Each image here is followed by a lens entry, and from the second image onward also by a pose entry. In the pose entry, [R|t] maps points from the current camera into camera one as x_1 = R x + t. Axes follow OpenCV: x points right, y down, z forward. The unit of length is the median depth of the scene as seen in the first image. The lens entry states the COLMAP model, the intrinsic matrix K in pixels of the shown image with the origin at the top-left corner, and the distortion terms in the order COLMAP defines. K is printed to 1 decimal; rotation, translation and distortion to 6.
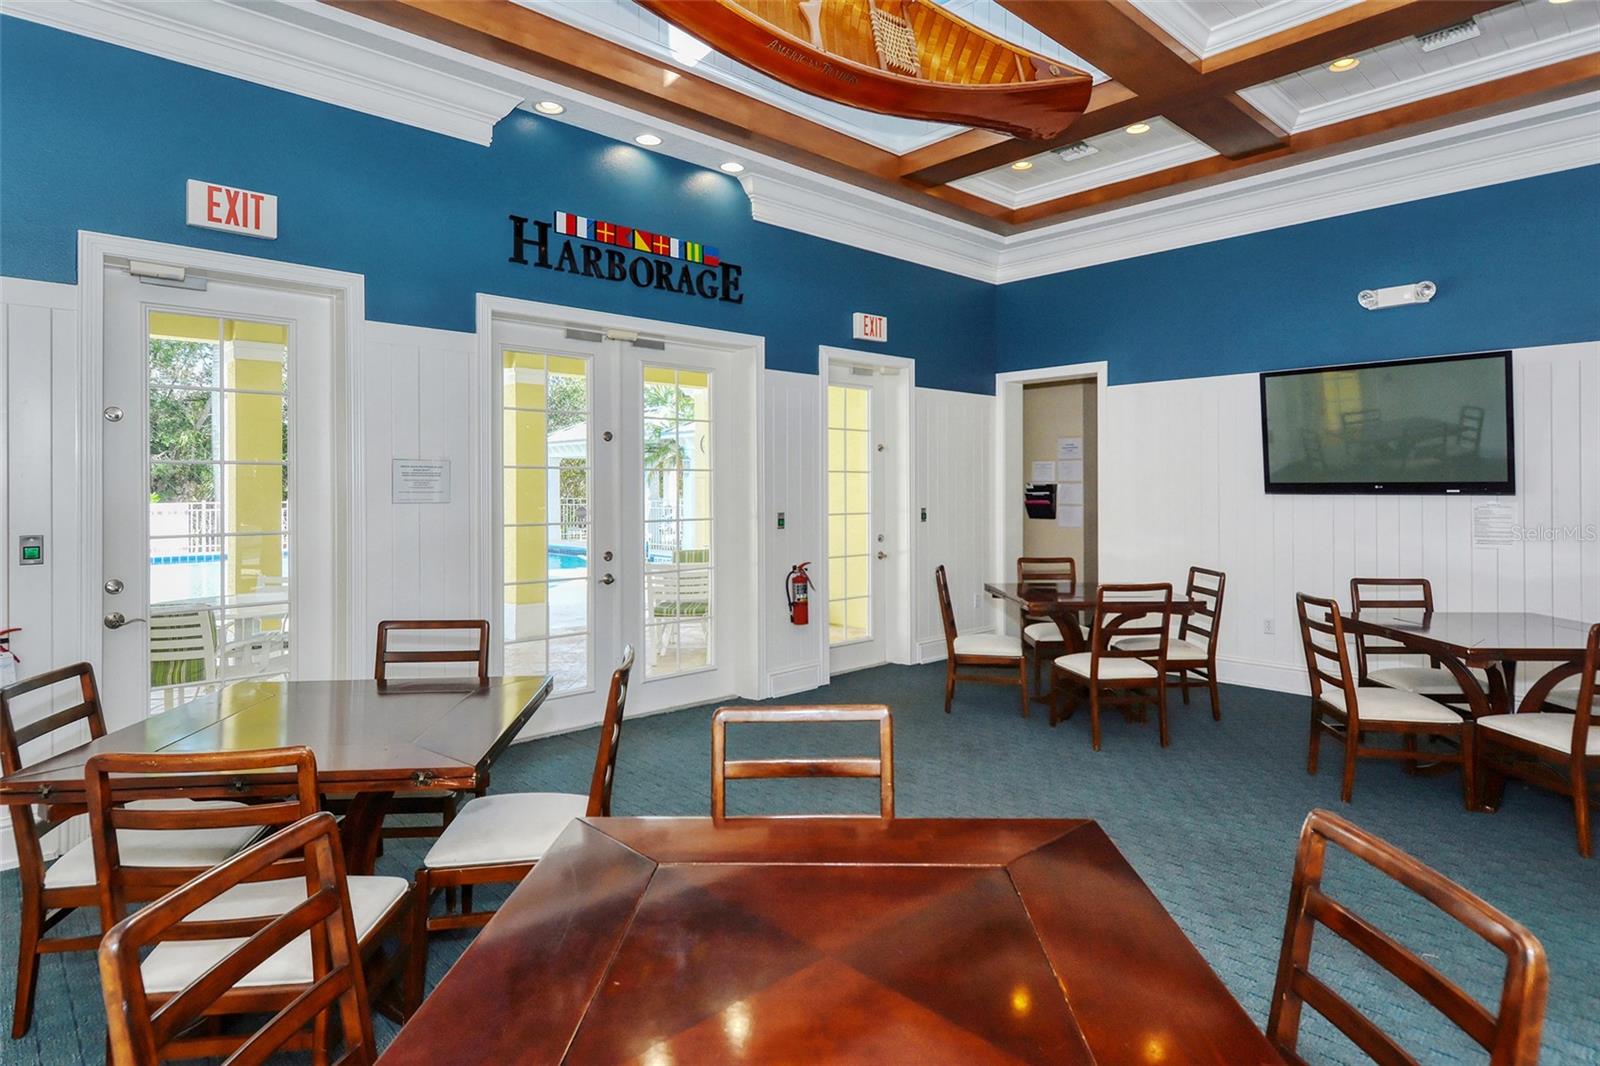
lens RADIAL K [[870.5, 0, 799.5], [0, 870.5, 498.0], [0, 0, 1]] dist [0.003884, -0.000010]
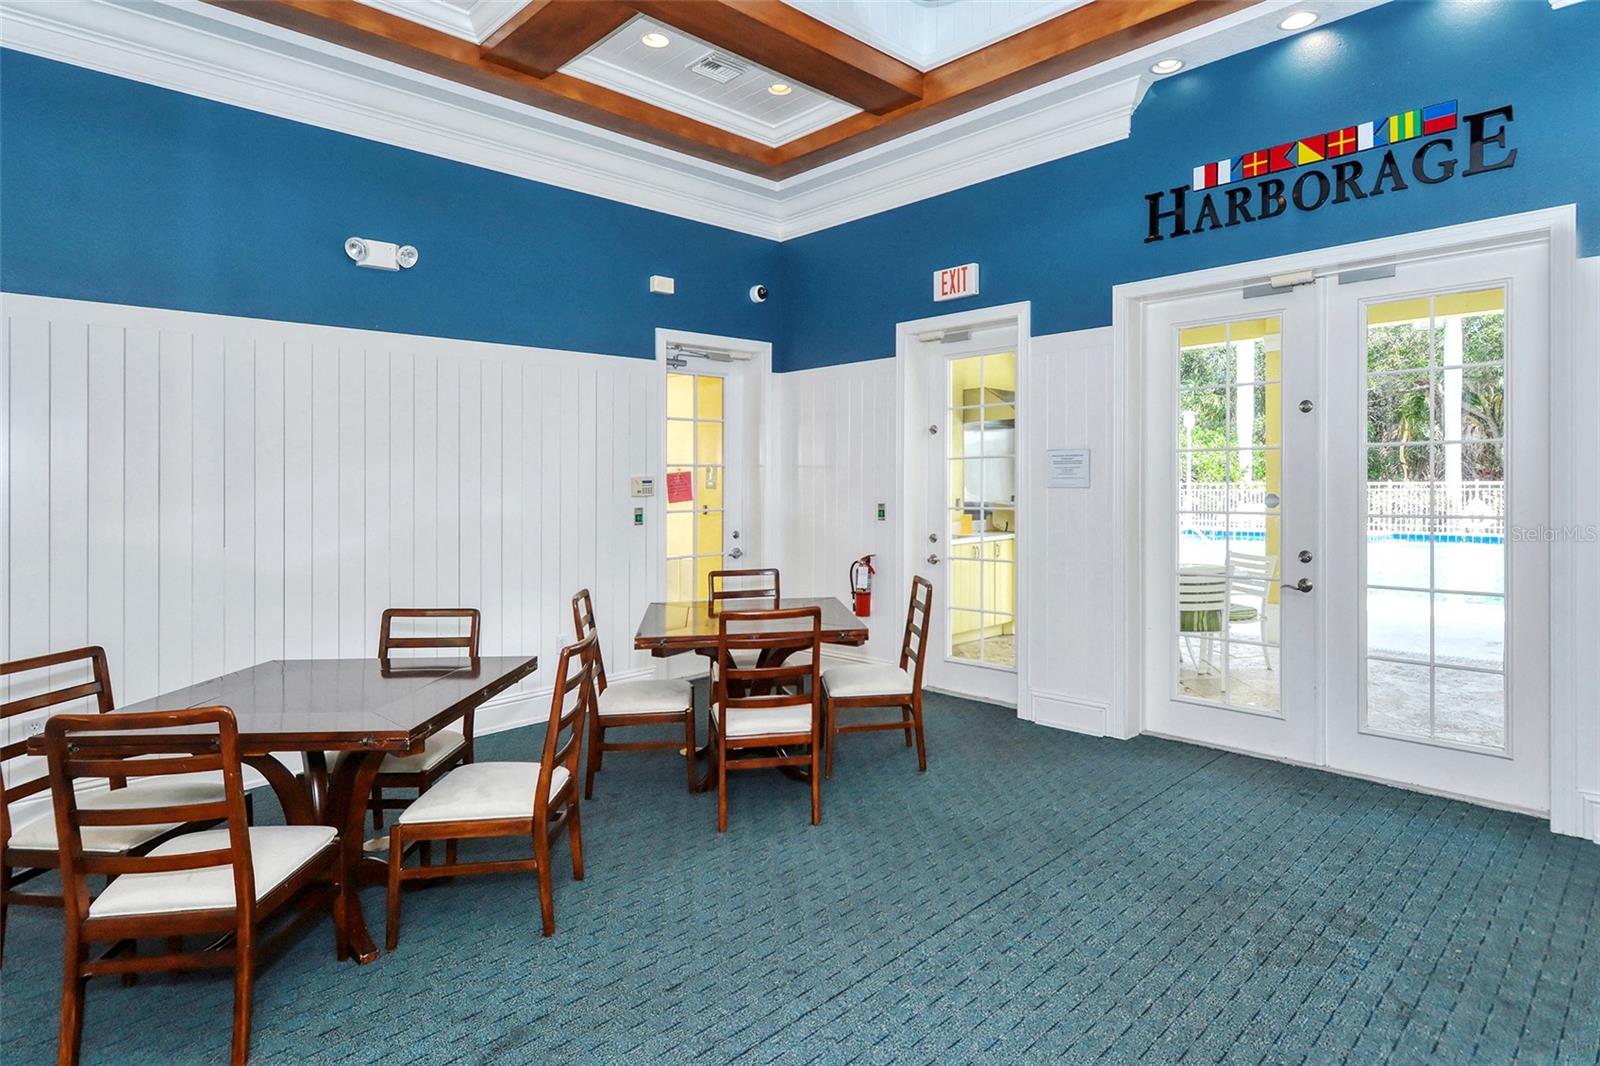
lens RADIAL K [[851.7, 0, 799.6], [0, 851.7, 475.8], [0, 0, 1]] dist [-0.003758, -0.000673]
pose [[0.014615, 0.001266, -0.999892, 0.588401], [0.002276, 0.999997, 0.001300, -0.010152], [0.999891, -0.002295, 0.014612, 0.560810]]
